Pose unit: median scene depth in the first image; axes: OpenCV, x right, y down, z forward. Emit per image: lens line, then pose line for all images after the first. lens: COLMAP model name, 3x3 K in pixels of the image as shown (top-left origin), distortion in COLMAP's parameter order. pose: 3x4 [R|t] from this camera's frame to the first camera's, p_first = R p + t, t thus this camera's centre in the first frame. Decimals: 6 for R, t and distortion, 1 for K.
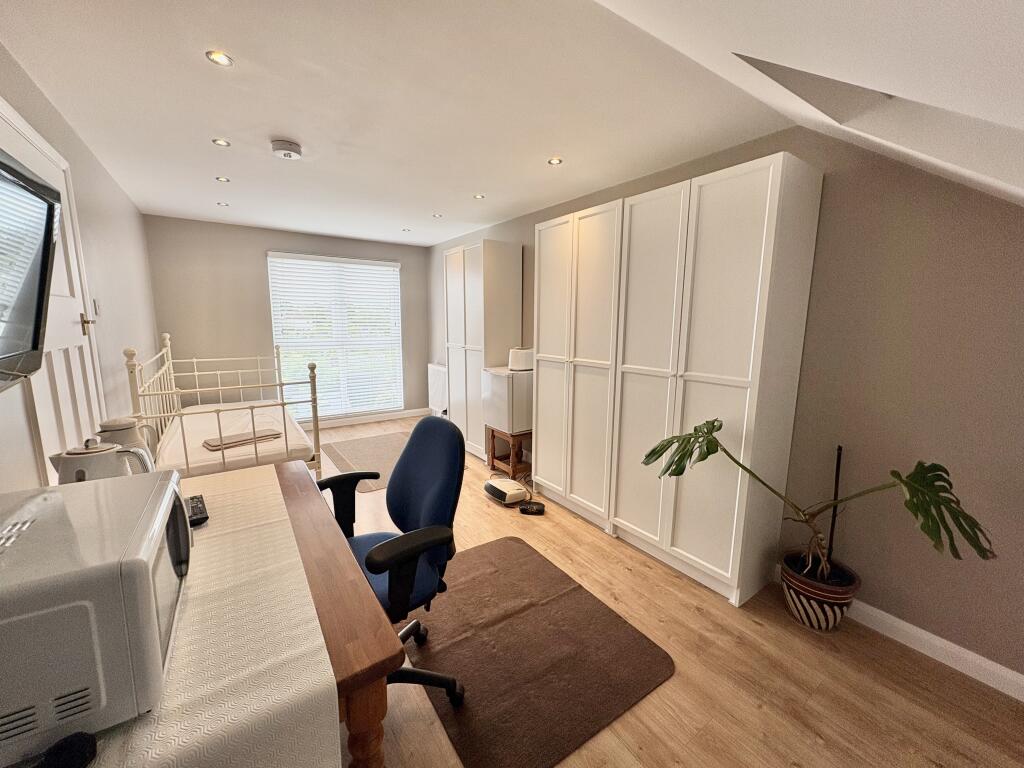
lens RADIAL K [[410.1, 0, 508.8], [0, 410.1, 379.5], [0, 0, 1]] dist [0.000712, 0.000014]
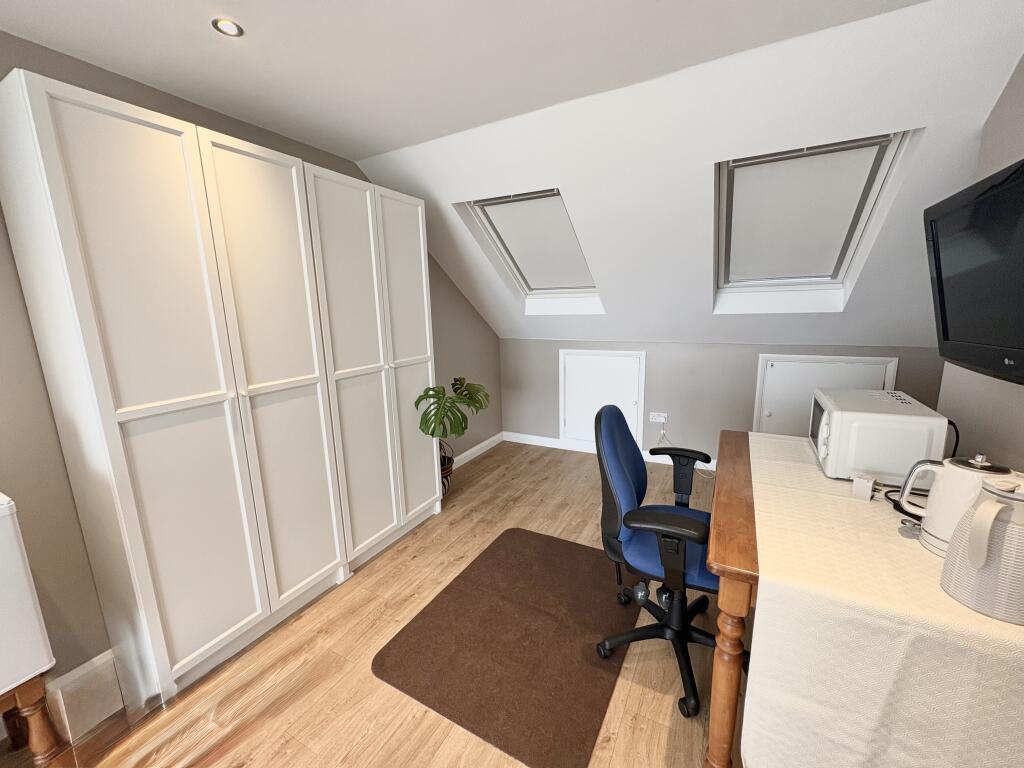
lens RADIAL K [[410.1, 0, 510.1], [0, 410.1, 384.4], [0, 0, 1]] dist [0.000712, 0.000014]
pose [[-0.459387, -0.158312, 0.874014, -0.646922], [0.157060, 0.954006, 0.255352, -0.177117], [-0.874240, 0.254578, -0.413393, 1.096939]]
